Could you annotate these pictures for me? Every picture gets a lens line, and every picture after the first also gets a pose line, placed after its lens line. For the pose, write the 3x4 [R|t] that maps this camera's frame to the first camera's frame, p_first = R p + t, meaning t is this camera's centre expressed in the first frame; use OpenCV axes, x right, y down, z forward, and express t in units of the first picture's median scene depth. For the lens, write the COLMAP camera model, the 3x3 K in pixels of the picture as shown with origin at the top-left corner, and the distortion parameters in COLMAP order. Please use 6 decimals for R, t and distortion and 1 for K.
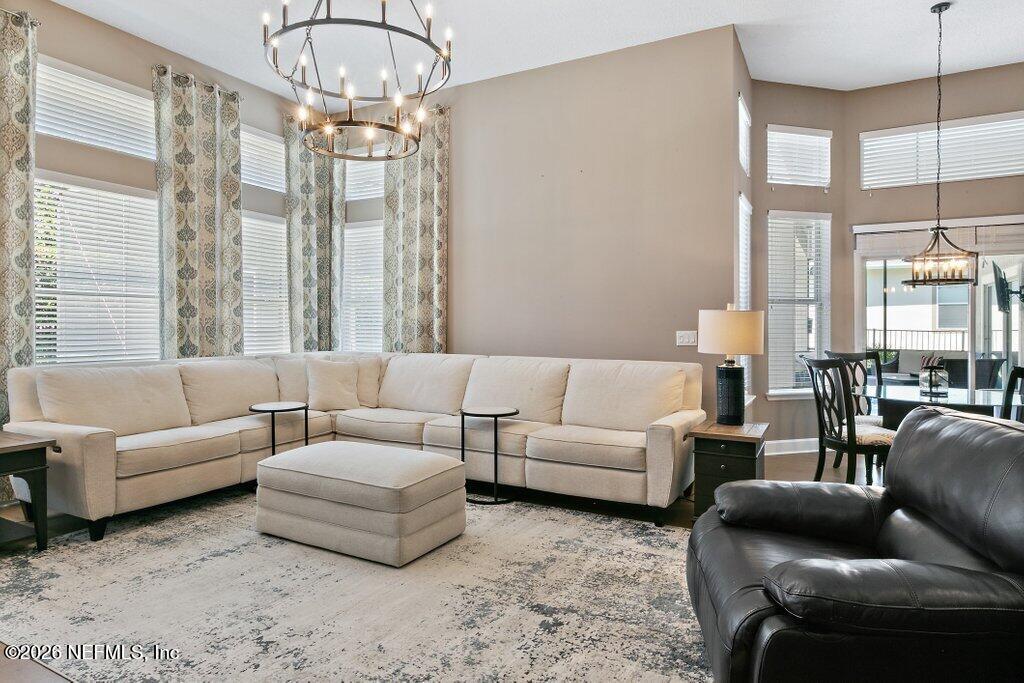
lens RADIAL K [[595.4, 0, 505.9], [0, 595.4, 326.2], [0, 0, 1]] dist [0.002994, 0.001290]
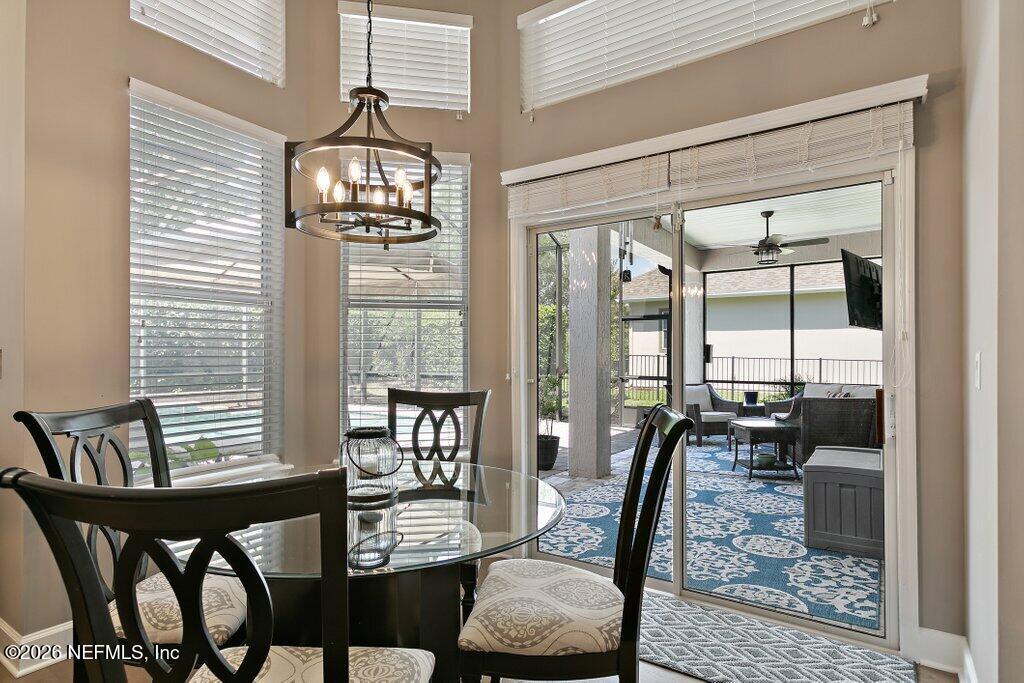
lens RADIAL K [[549.0, 0, 508.9], [0, 549.0, 354.0], [0, 0, 1]] dist [-0.001086, 0.000525]
pose [[0.996277, -0.002567, -0.086167, 0.628757], [0.001684, 0.999945, -0.010314, 0.013680], [0.086189, 0.010131, 0.996227, 0.465202]]
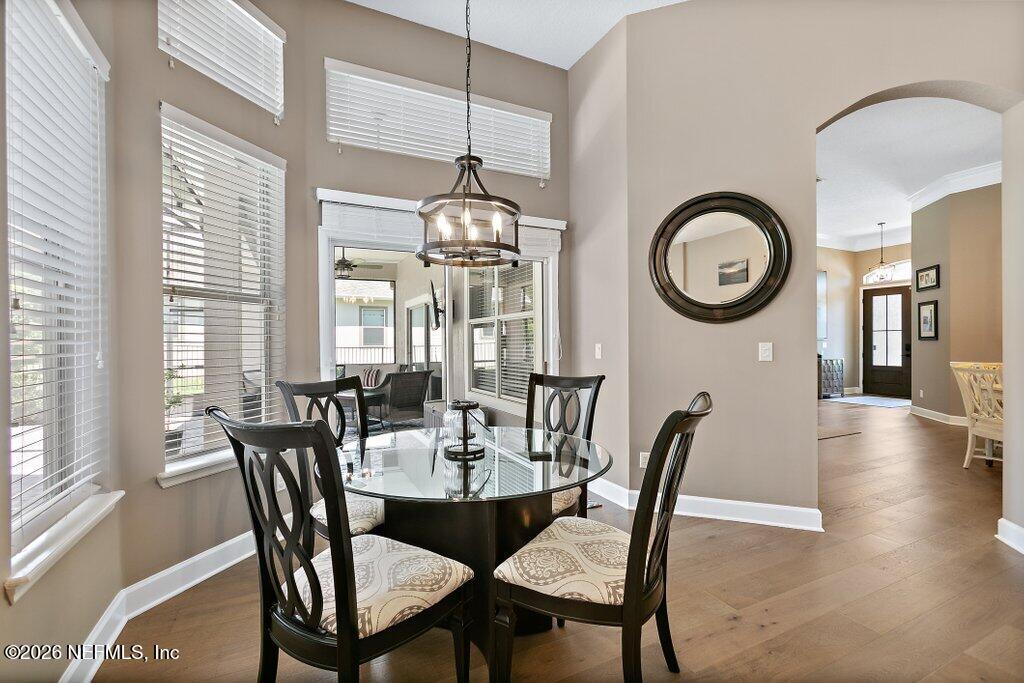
lens RADIAL K [[450.9, 0, 512.0], [0, 450.9, 341.5], [0, 0, 1]] dist [0.001450, 0.000278]
pose [[0.565290, -0.001090, 0.824891, 0.286972], [0.010167, 0.999932, -0.005646, 0.008390], [-0.824829, 0.011578, 0.565263, 0.533083]]
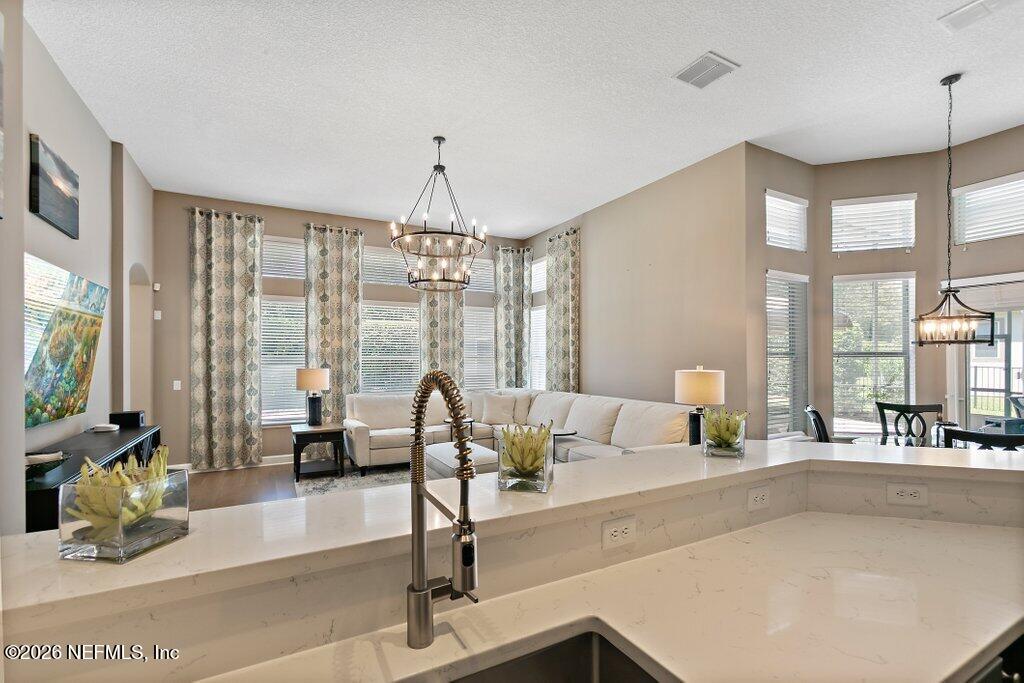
lens RADIAL K [[460.4, 0, 510.8], [0, 460.4, 361.6], [0, 0, 1]] dist [0.000747, 0.000371]
pose [[0.845749, -0.003219, -0.533572, 0.374152], [0.002800, 0.999995, -0.001596, -0.029600], [0.533574, -0.000144, 0.845753, -0.071288]]
